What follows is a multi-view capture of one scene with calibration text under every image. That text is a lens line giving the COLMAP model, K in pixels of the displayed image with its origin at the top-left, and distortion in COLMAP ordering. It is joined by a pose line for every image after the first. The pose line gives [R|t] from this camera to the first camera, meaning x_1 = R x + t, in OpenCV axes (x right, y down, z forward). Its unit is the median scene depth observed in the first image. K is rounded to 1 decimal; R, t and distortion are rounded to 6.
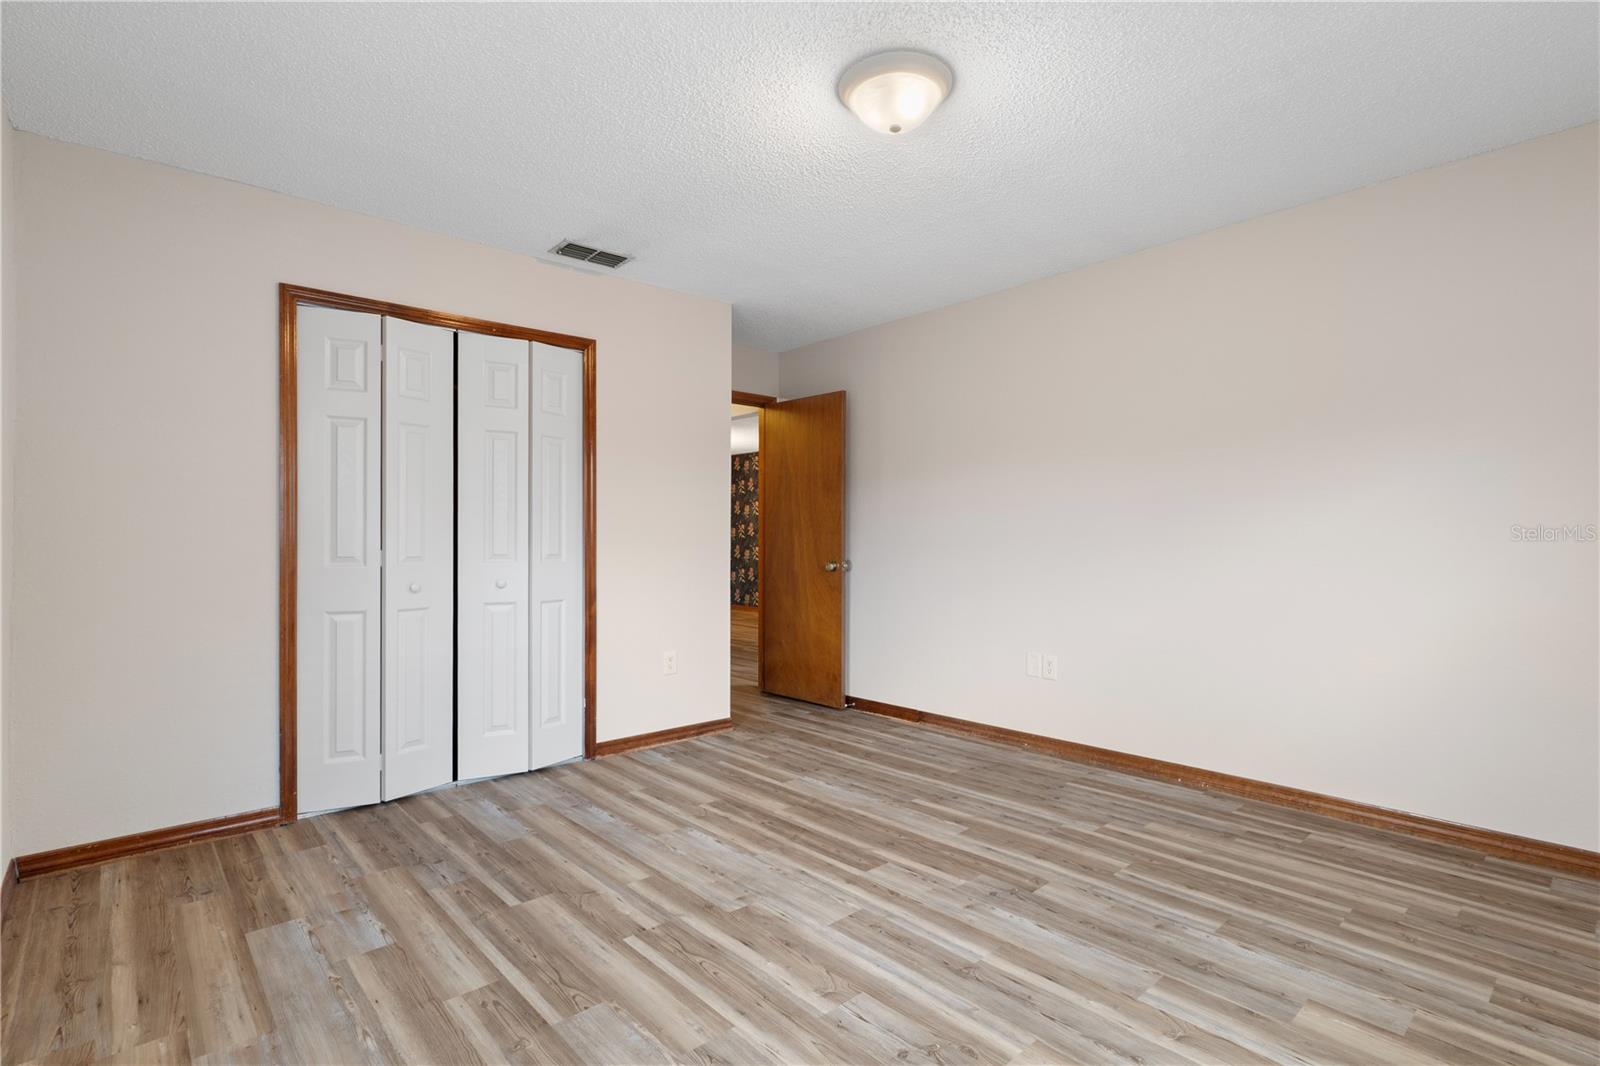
lens RADIAL K [[767.2, 0, 809.4], [0, 767.2, 522.3], [0, 0, 1]] dist [-0.002197, -0.000058]
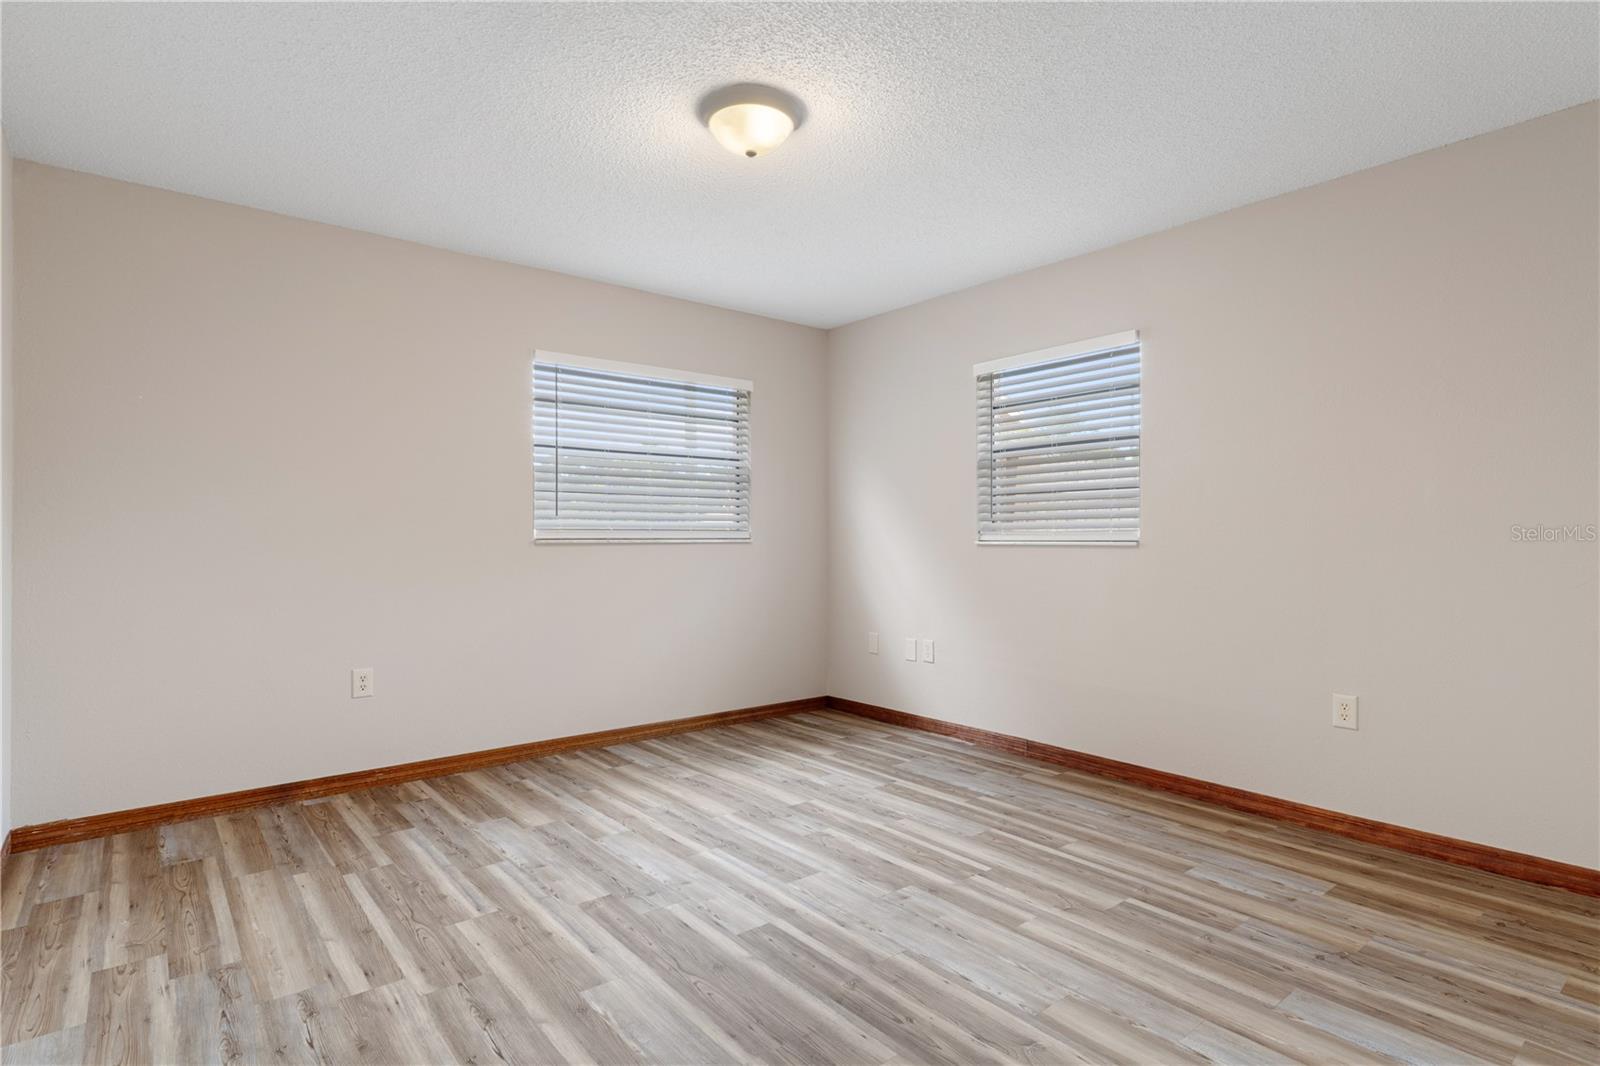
lens RADIAL K [[806.6, 0, 811.6], [0, 806.6, 534.0], [0, 0, 1]] dist [0.001723, 0.000361]
pose [[-0.998848, 0.004909, 0.047738, -0.020652], [0.003569, 0.999598, -0.028114, 0.046813], [-0.047857, -0.027911, -0.998464, 2.017072]]
